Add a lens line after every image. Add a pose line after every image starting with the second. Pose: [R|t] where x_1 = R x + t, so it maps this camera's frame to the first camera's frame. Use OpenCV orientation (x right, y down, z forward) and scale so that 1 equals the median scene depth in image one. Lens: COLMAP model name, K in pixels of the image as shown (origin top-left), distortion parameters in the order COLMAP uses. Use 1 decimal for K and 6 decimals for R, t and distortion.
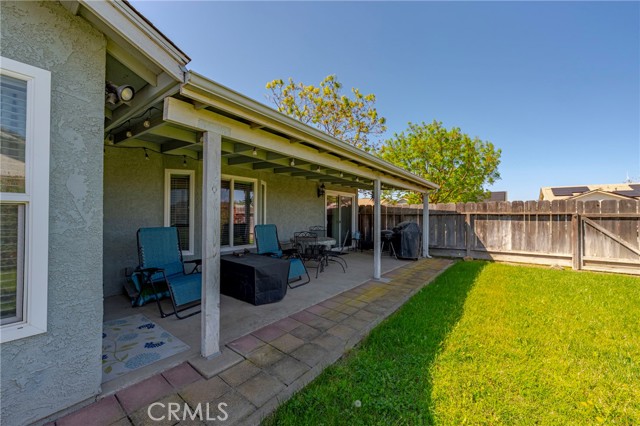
lens RADIAL K [[253.8, 0, 317.7], [0, 253.8, 214.5], [0, 0, 1]] dist [0.002607, 0.000301]
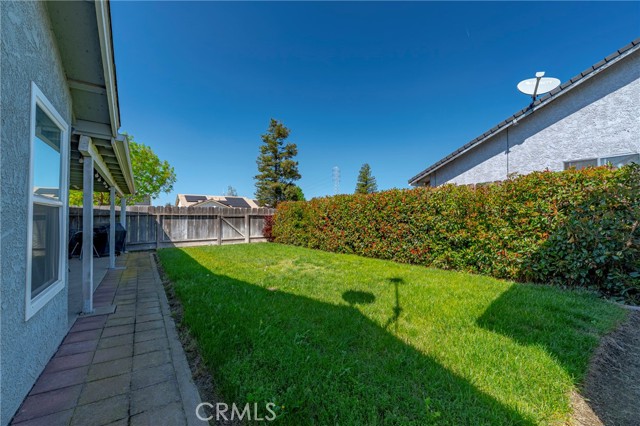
lens RADIAL K [[253.8, 0, 319.2], [0, 253.8, 212.1], [0, 0, 1]] dist [0.002607, 0.000301]
pose [[0.308858, 0.013727, 0.951009, -0.448773], [0.001778, 0.999886, -0.015010, 0.003871], [-0.951106, 0.006327, 0.308798, -0.223245]]
